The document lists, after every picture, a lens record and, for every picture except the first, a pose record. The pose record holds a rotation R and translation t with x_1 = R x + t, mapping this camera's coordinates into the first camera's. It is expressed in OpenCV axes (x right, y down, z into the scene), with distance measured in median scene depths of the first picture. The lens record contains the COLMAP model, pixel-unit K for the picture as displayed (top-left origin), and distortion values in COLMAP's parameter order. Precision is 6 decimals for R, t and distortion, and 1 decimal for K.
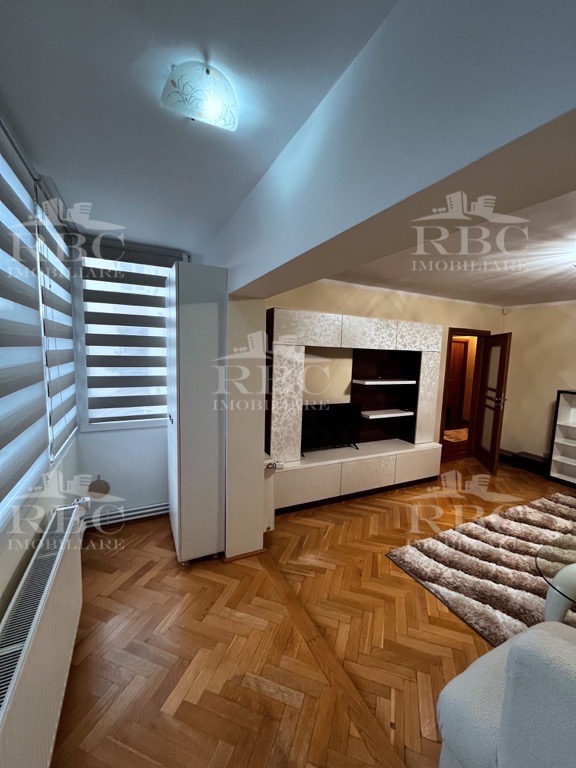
lens RADIAL K [[310.2, 0, 289.2], [0, 310.2, 386.1], [0, 0, 1]] dist [-0.002493, -0.000033]
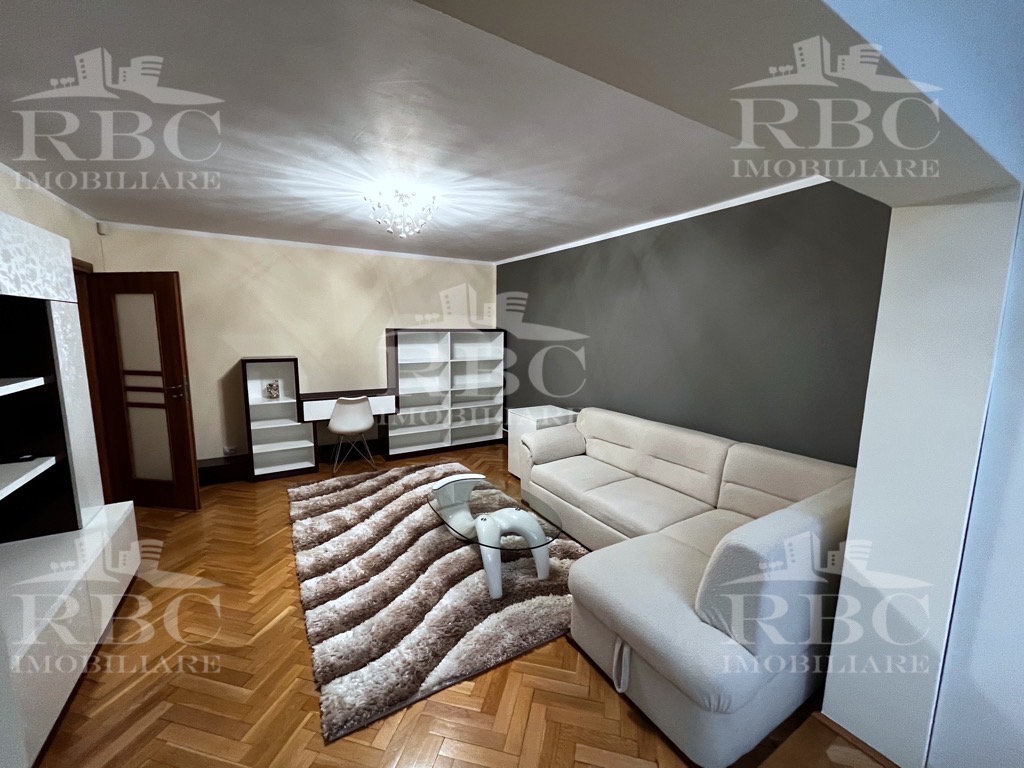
lens RADIAL K [[413.6, 0, 515.3], [0, 413.6, 382.5], [0, 0, 1]] dist [-0.002493, -0.000033]
pose [[-0.081955, -0.169025, 0.982199, -0.186357], [0.099999, 0.979146, 0.176844, -0.054142], [-0.991607, 0.112712, -0.063343, 0.572172]]
